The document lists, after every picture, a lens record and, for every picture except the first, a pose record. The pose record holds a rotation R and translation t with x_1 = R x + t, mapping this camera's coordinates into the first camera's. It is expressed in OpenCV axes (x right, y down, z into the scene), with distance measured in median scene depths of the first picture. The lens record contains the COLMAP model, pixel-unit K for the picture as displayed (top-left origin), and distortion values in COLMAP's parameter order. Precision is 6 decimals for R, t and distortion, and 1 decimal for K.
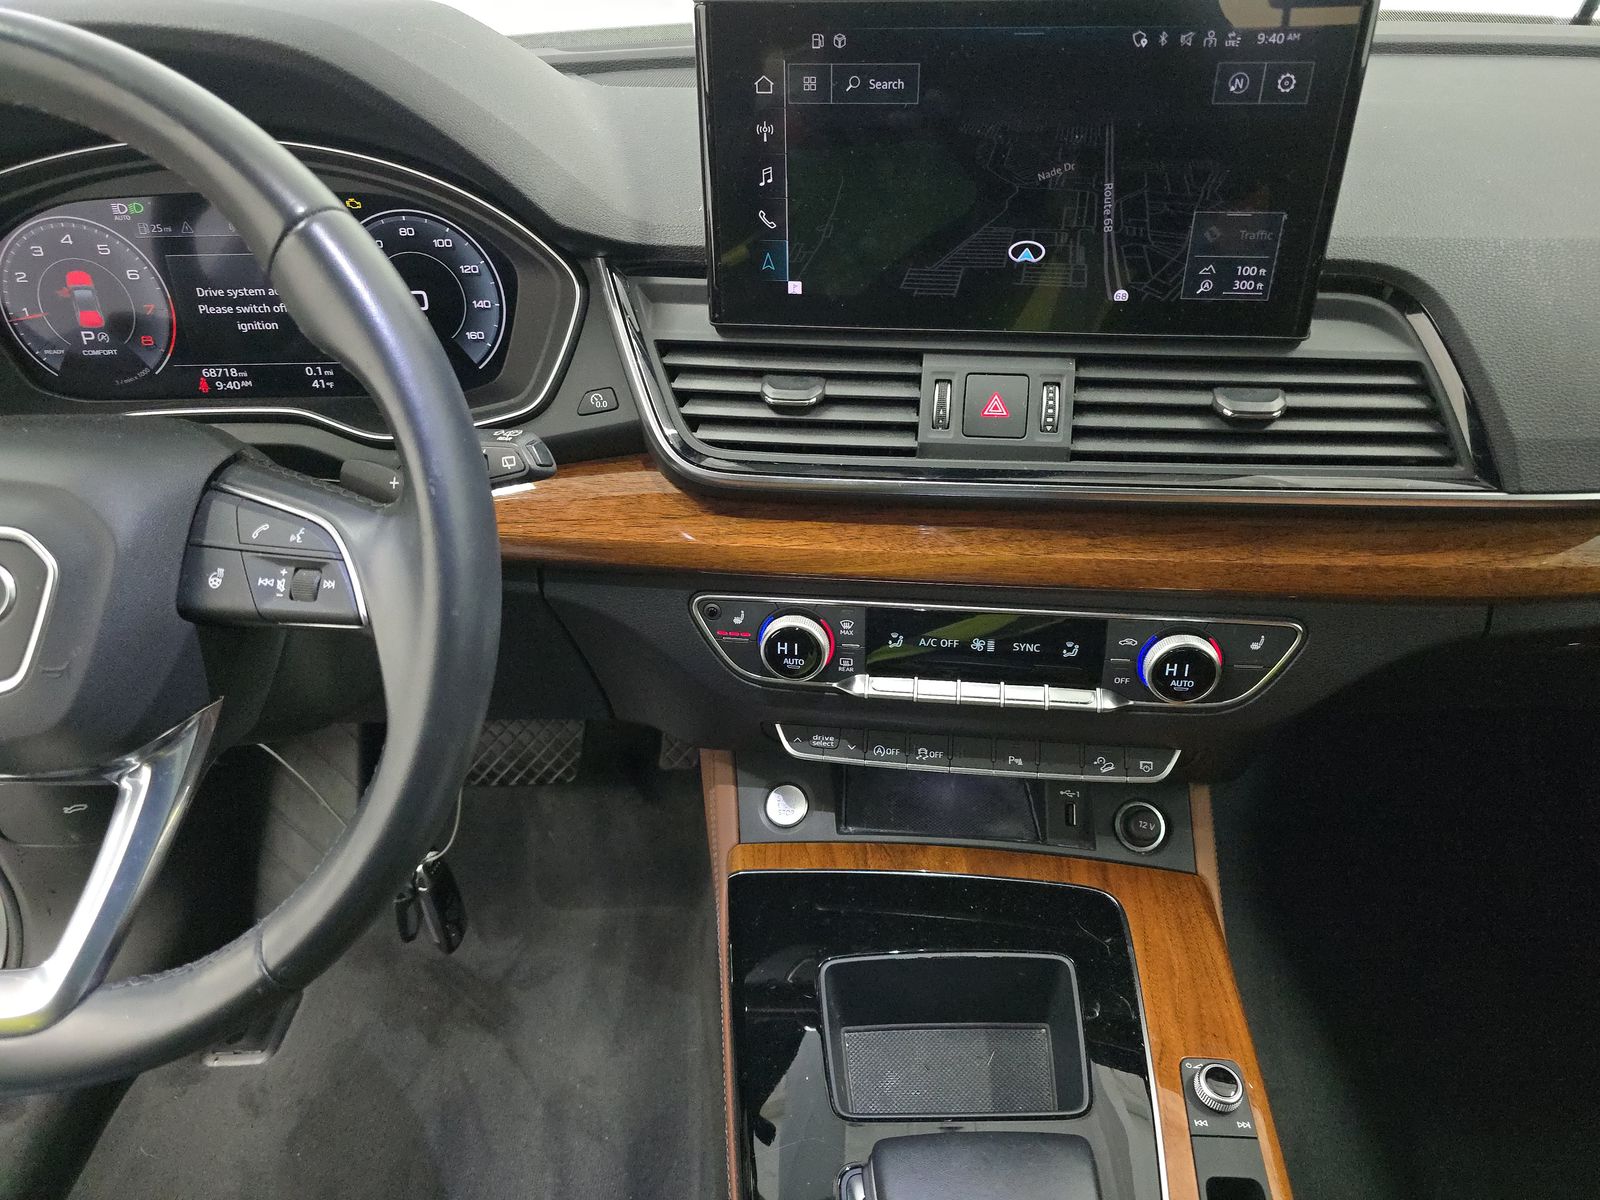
lens RADIAL K [[1057.4, 0, 809.0], [0, 1057.4, 607.7], [0, 0, 1]] dist [0.035806, -0.028772]
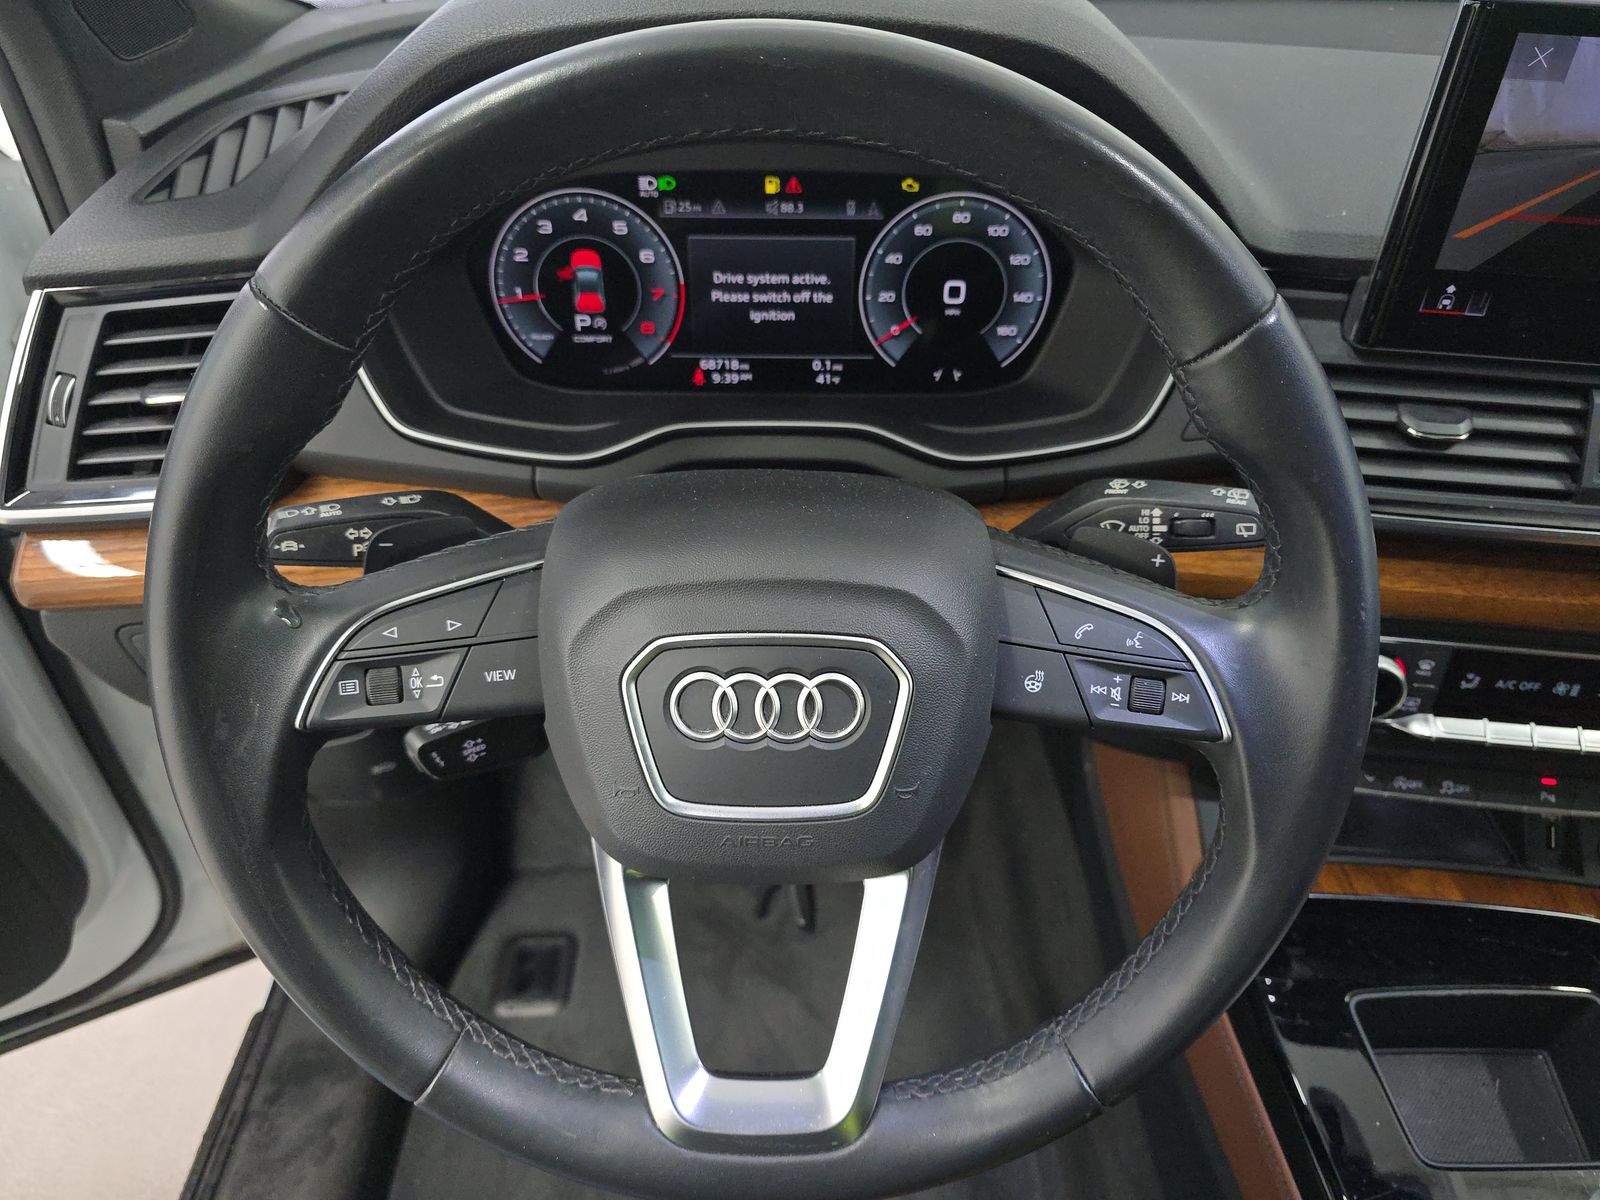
lens RADIAL K [[1057.4, 0, 800.5], [0, 1057.4, 600.0], [0, 0, 1]] dist [0.035806, -0.028772]
pose [[0.999389, 0.020898, 0.028022, -0.517655], [-0.024041, 0.992845, 0.116967, -0.131078], [-0.025377, -0.117569, 0.992740, 0.075084]]
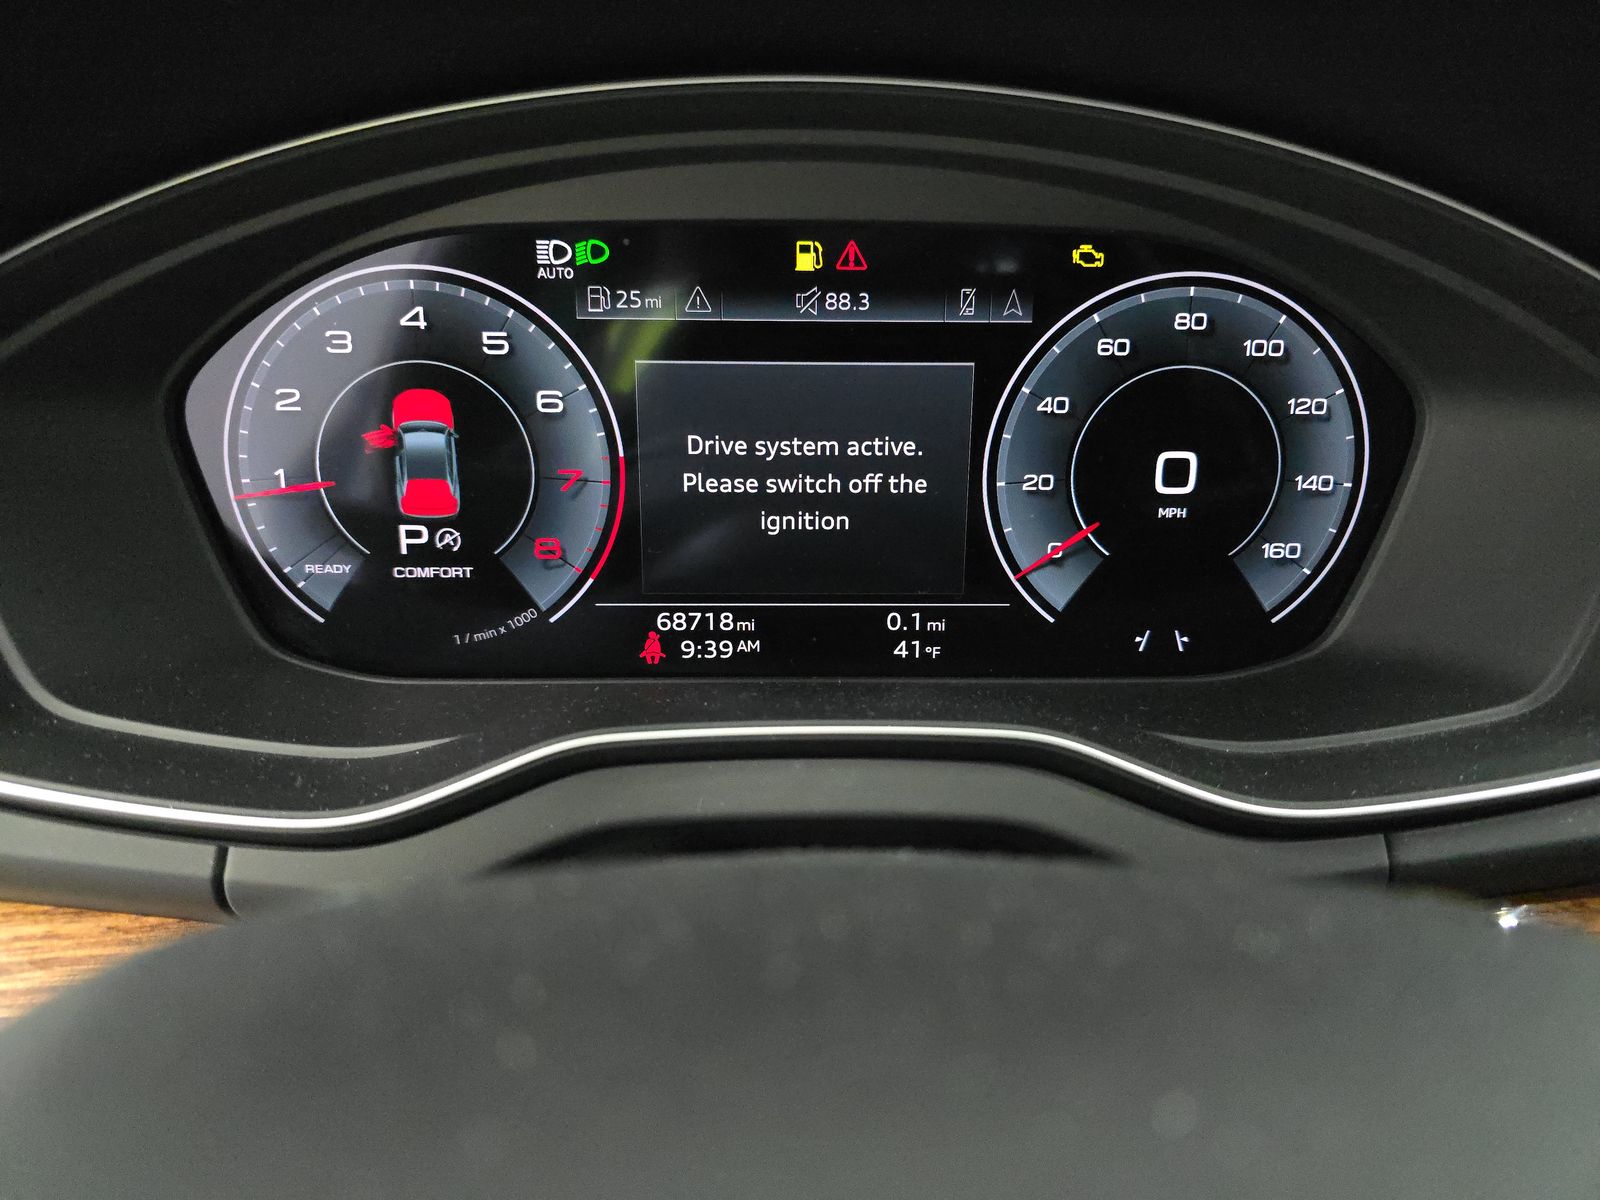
lens RADIAL K [[1057.4, 0, 788.4], [0, 1057.4, 625.8], [0, 0, 1]] dist [0.035806, -0.028772]
pose [[0.999112, 0.020169, 0.037000, -0.543807], [-0.012838, 0.981966, -0.188619, -0.139549], [-0.040137, 0.187976, 0.981353, 0.581033]]
